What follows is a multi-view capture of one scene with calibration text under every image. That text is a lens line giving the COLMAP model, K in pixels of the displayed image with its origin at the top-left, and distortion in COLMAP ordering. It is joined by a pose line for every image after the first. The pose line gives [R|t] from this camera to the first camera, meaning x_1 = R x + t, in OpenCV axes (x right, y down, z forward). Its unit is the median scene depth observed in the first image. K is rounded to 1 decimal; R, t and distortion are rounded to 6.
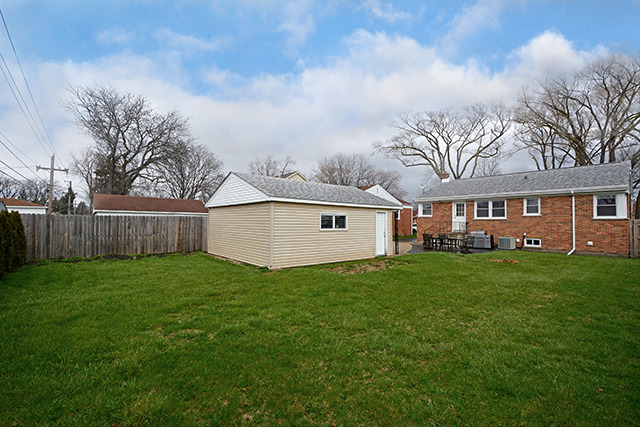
lens RADIAL K [[281.3, 0, 319.2], [0, 281.3, 216.8], [0, 0, 1]] dist [-0.007336, -0.005228]
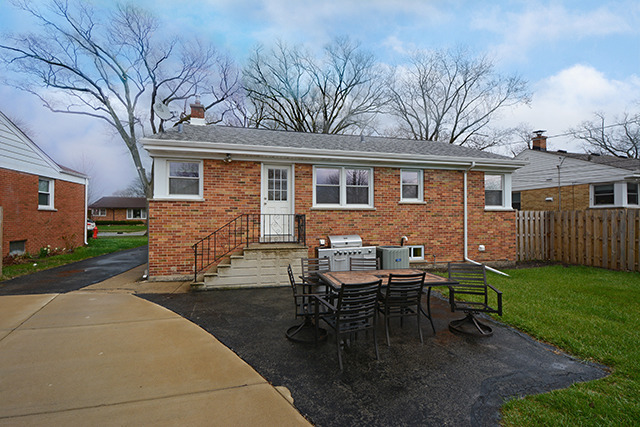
lens RADIAL K [[281.3, 0, 318.2], [0, 281.3, 212.6], [0, 0, 1]] dist [-0.007336, -0.005228]
pose [[0.451886, -0.000191, 0.892076, 0.180573], [-0.016089, 0.999836, 0.008364, 0.011919], [-0.891931, -0.018132, 0.451808, 0.825042]]
